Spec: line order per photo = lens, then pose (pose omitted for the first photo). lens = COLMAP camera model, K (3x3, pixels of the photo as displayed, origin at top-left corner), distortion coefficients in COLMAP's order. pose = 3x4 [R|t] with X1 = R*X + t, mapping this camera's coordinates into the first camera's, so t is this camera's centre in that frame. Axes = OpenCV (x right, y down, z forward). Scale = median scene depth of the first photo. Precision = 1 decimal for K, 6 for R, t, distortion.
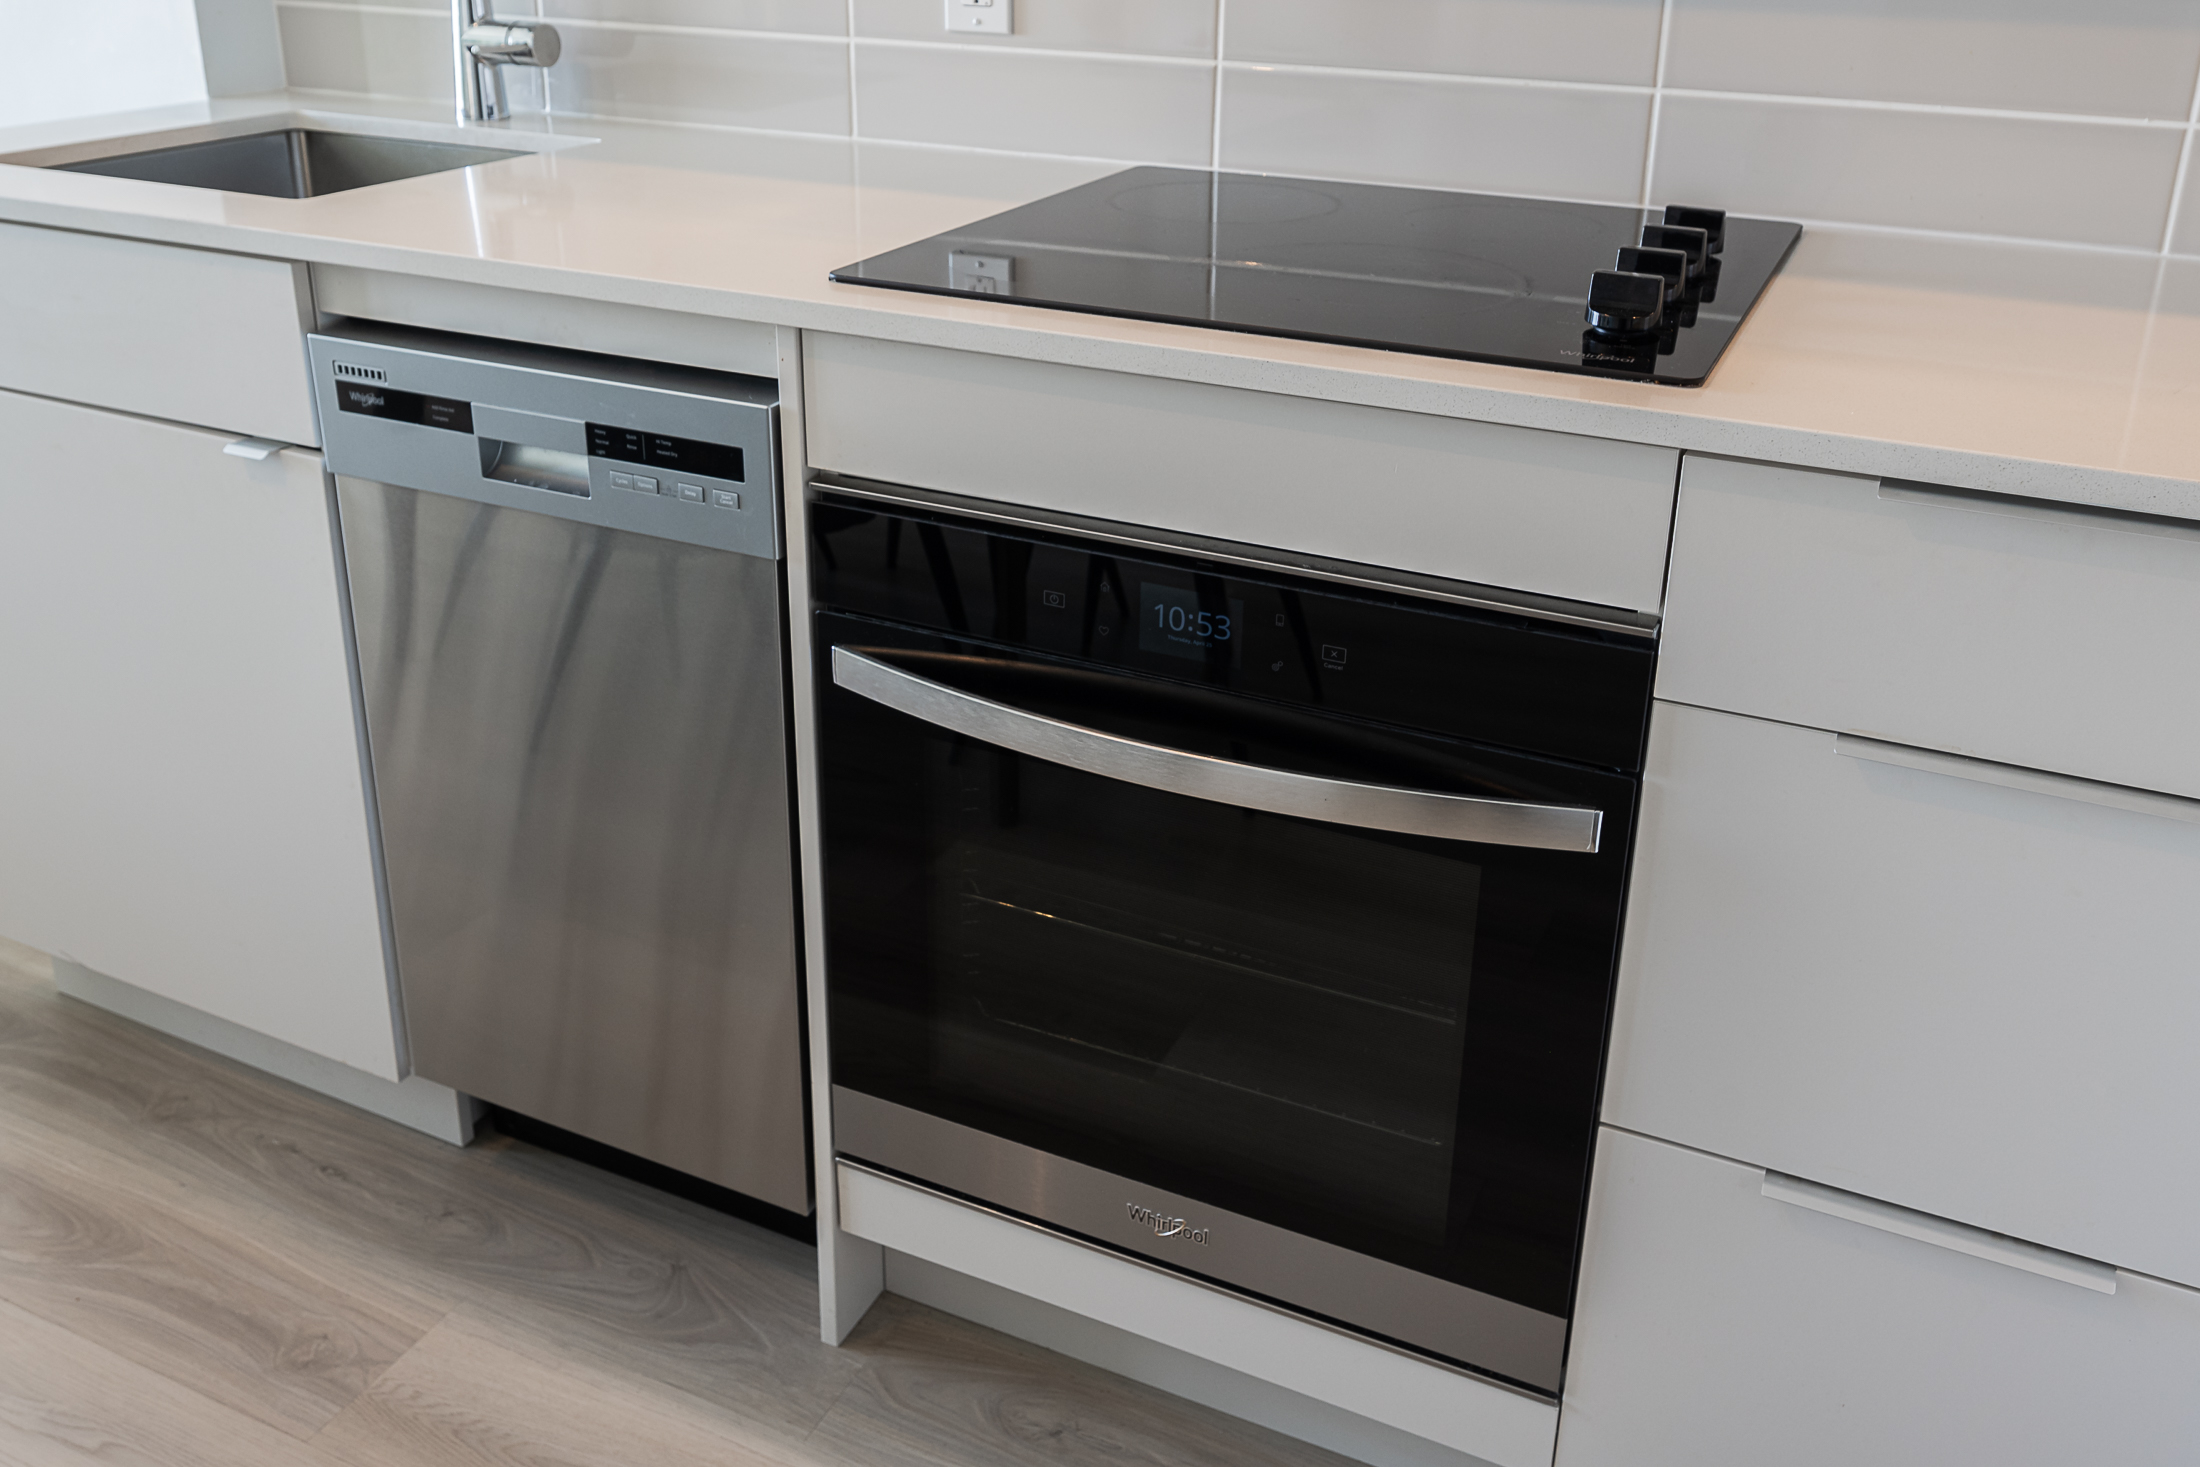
lens RADIAL K [[2125.6, 0, 1100.0], [0, 2125.6, 733.5], [0, 0, 1]] dist [-0.004801, -0.001732]
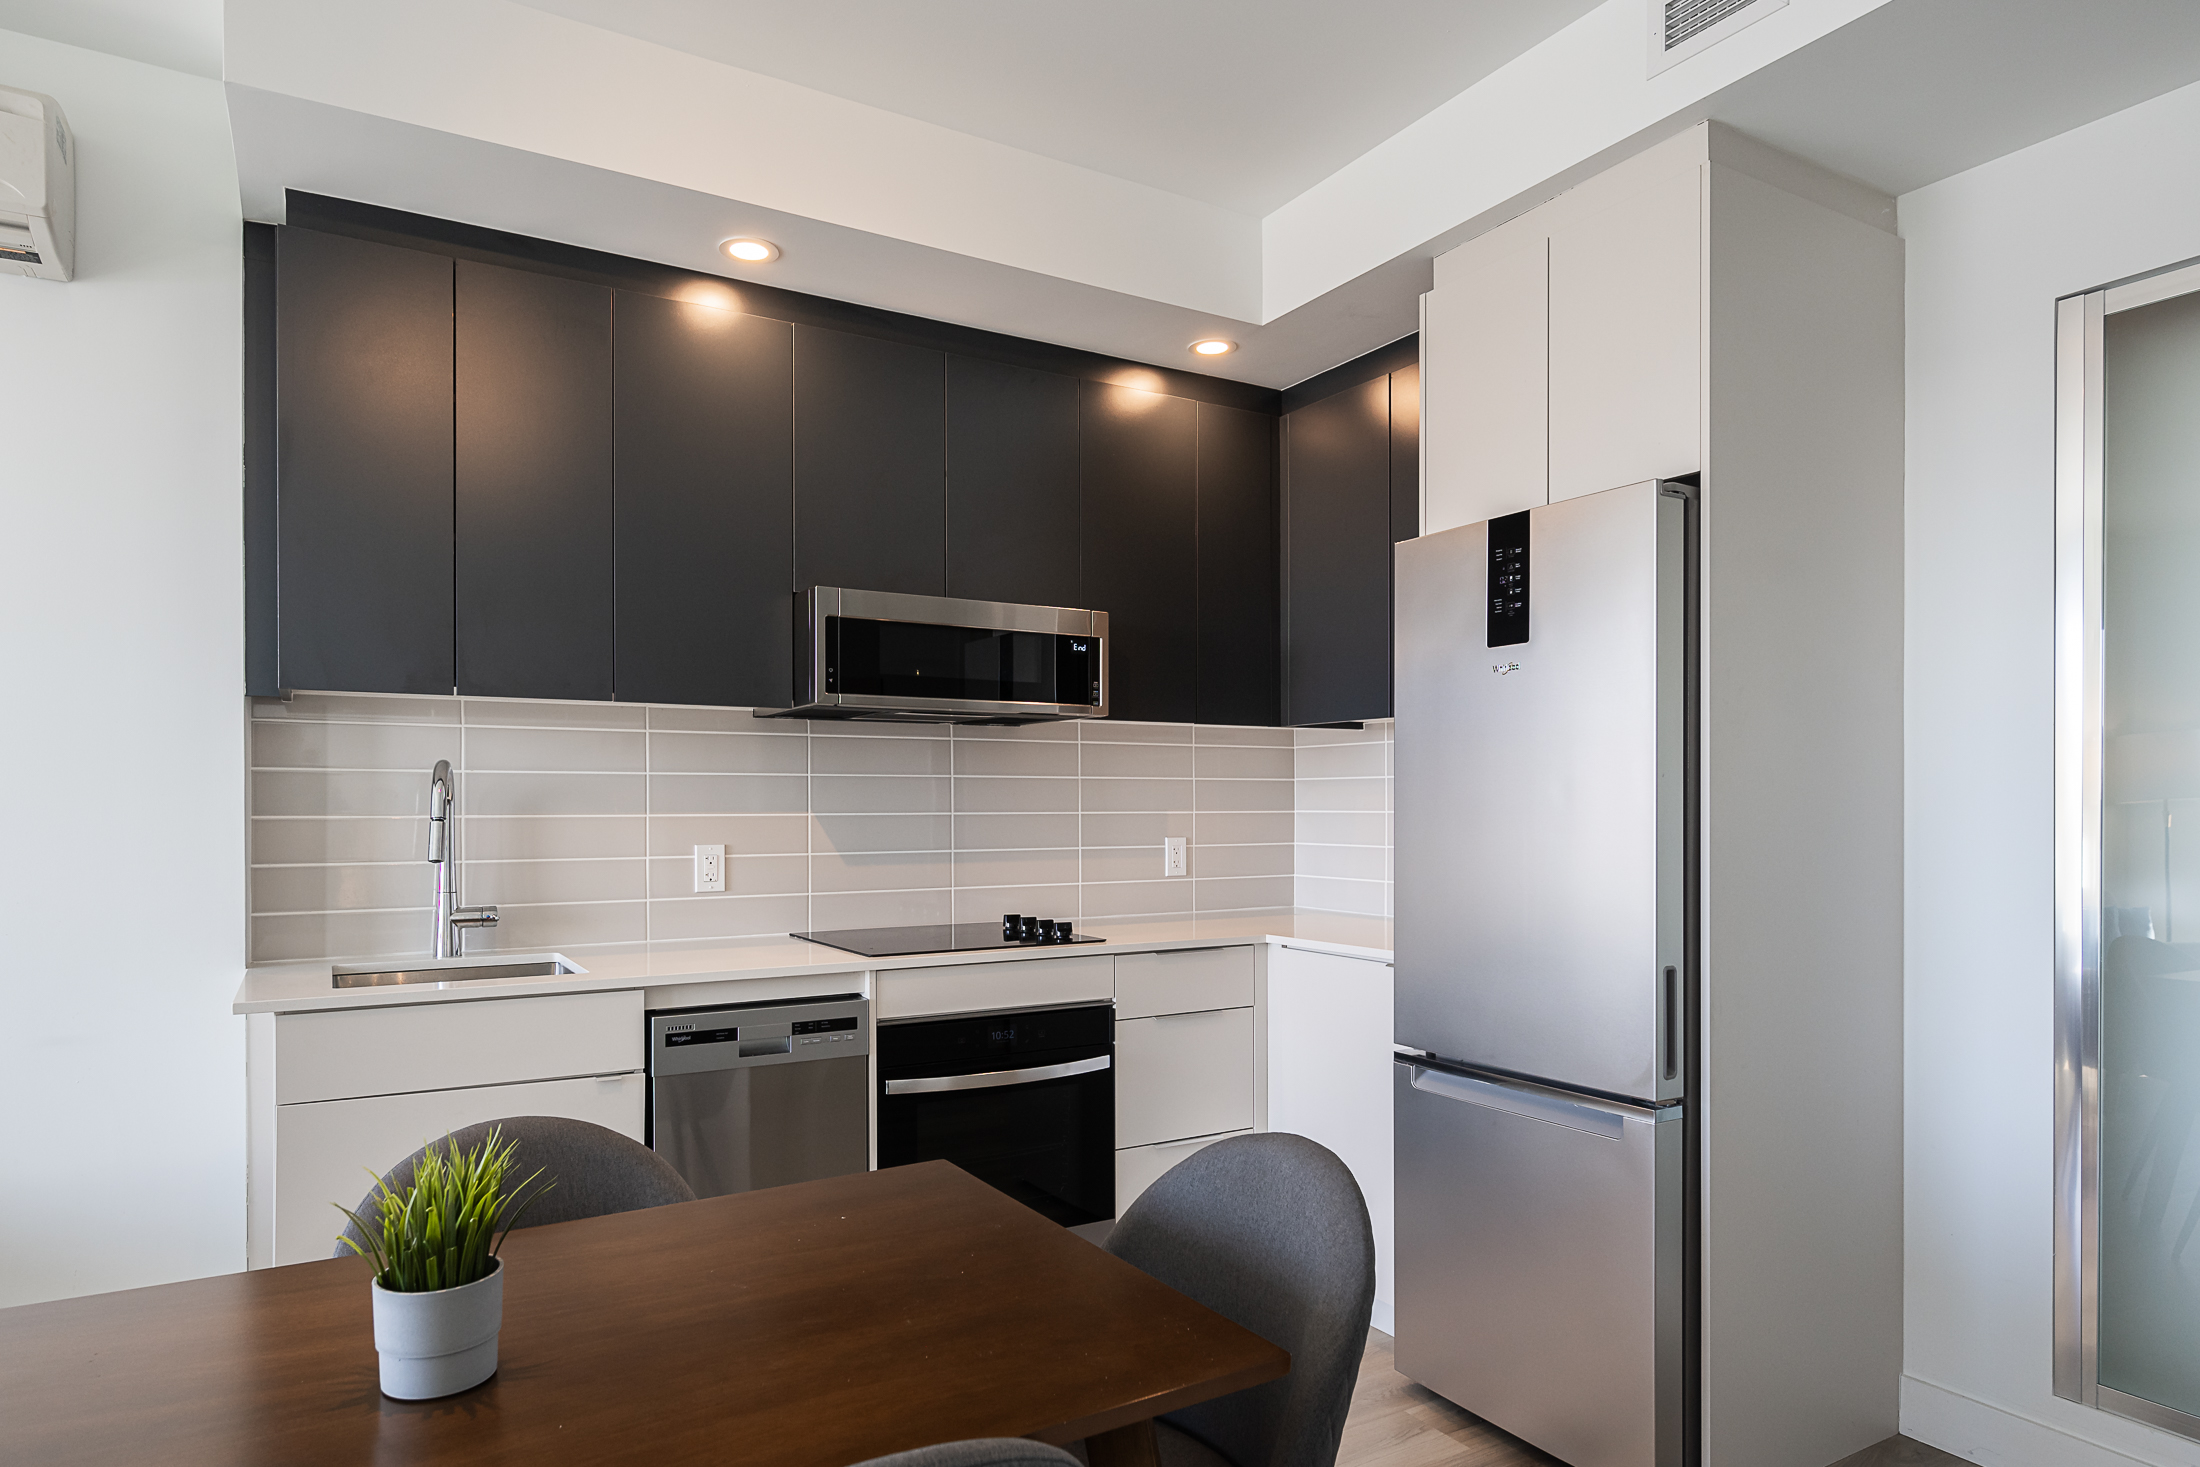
lens RADIAL K [[1255.8, 0, 1098.2], [0, 1255.8, 814.8], [0, 0, 1]] dist [0.001330, 0.000334]
pose [[0.506131, -0.017373, 0.862282, -1.429603], [0.349926, 0.917943, -0.186900, 0.046972], [-0.788279, 0.396331, 0.470679, -0.172119]]
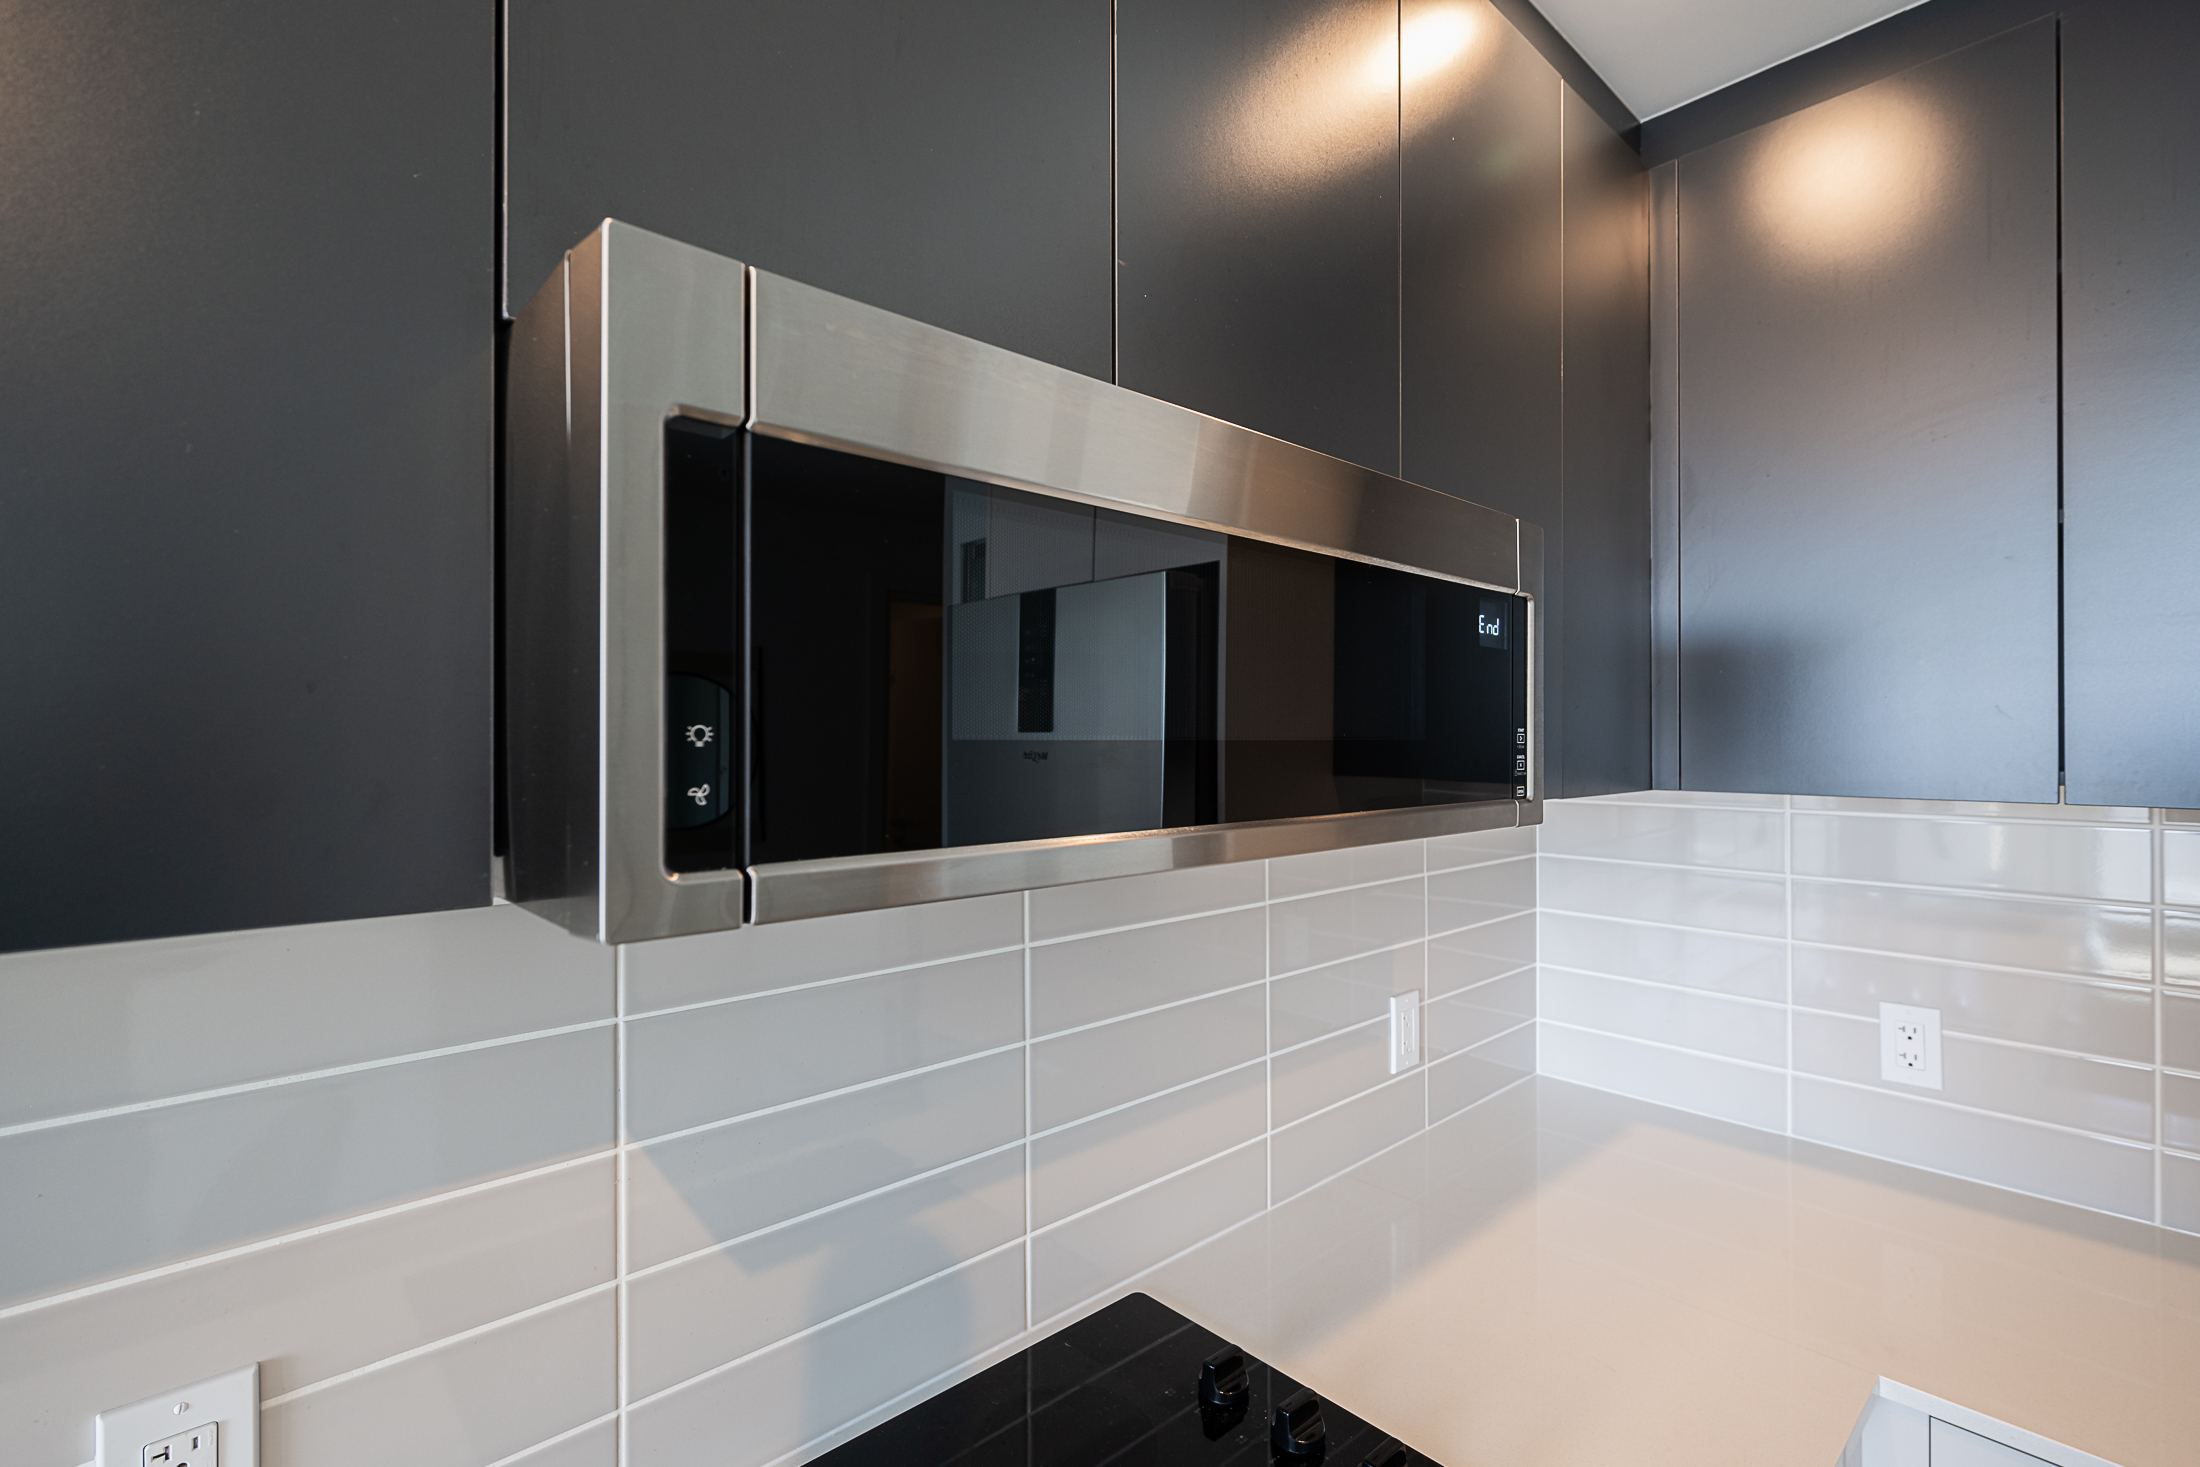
lens RADIAL K [[968.5, 0, 1100.0], [0, 968.5, 733.5], [0, 0, 1]] dist [-0.000310, 0.000075]
pose [[0.341484, -0.001944, 0.939885, -0.301209], [0.376952, 0.916333, -0.135061, -0.522447], [-0.860985, 0.400413, 0.313646, 0.702446]]
